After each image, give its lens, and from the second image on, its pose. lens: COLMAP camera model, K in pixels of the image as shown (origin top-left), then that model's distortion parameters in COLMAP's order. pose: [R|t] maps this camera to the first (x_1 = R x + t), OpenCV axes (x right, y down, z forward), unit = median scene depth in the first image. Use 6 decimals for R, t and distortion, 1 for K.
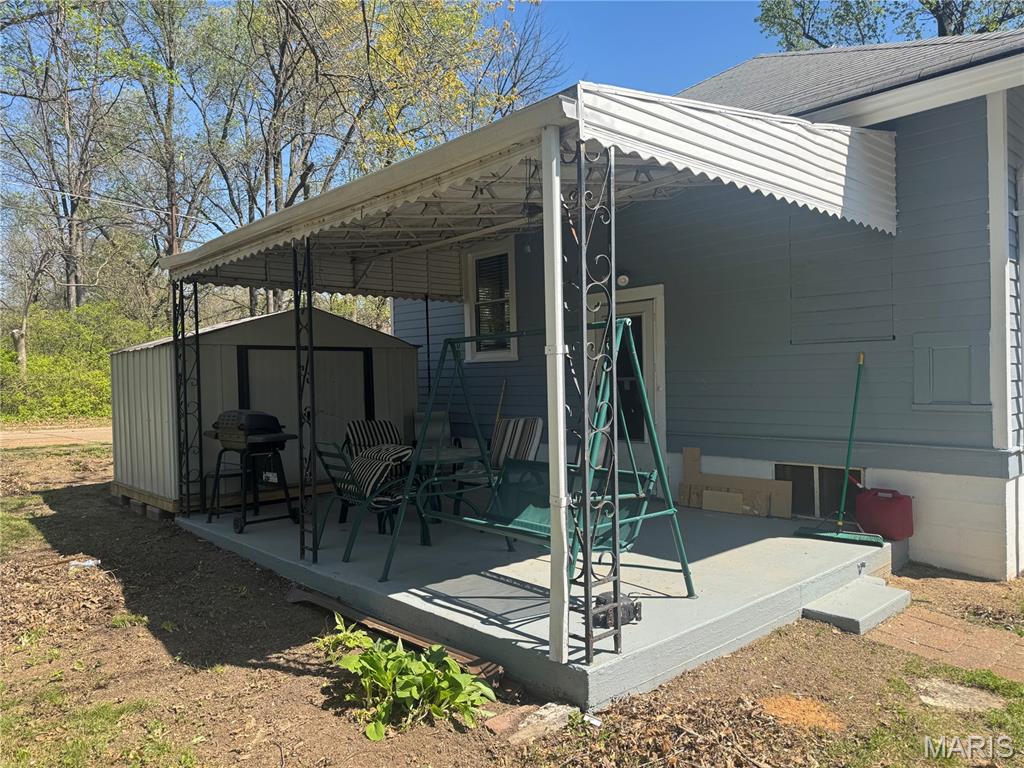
lens RADIAL K [[716.1, 0, 512.0], [0, 716.1, 384.0], [0, 0, 1]] dist [0.211622, -0.295861]
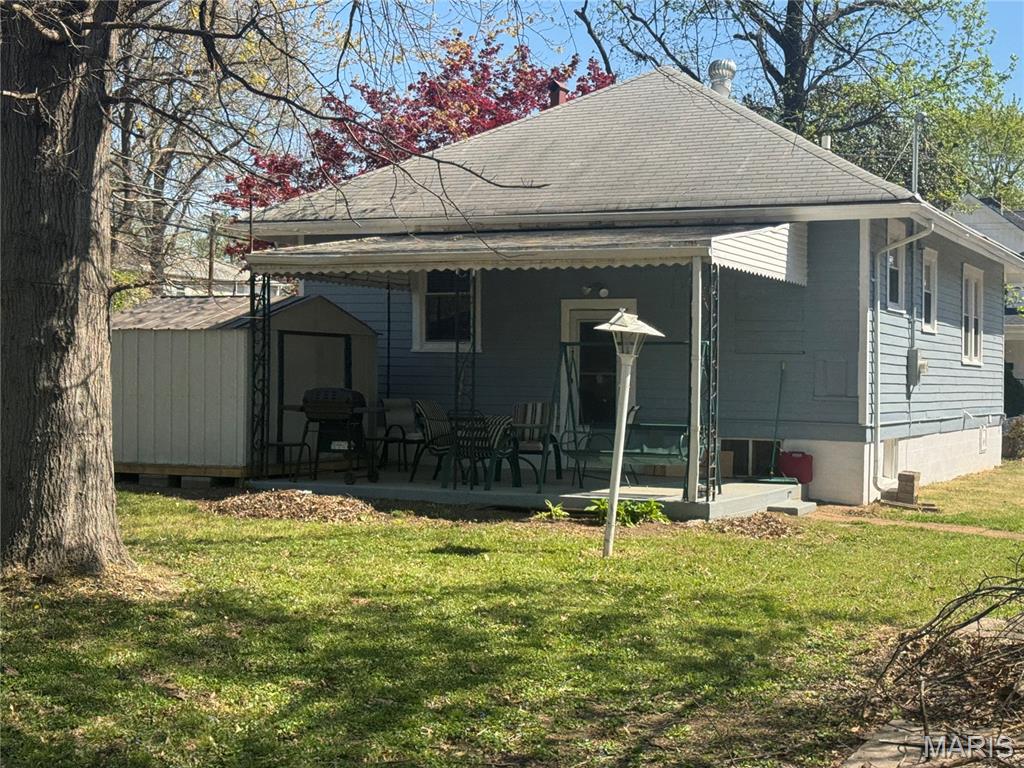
lens RADIAL K [[1567.5, 0, 511.2], [0, 1567.5, 378.5], [0, 0, 1]] dist [0.148247, 0.038173]
pose [[0.923560, 0.038117, 0.381556, -1.386520], [-0.035328, 0.999273, -0.014314, 0.060757], [-0.381824, -0.000260, 0.924235, -1.922267]]
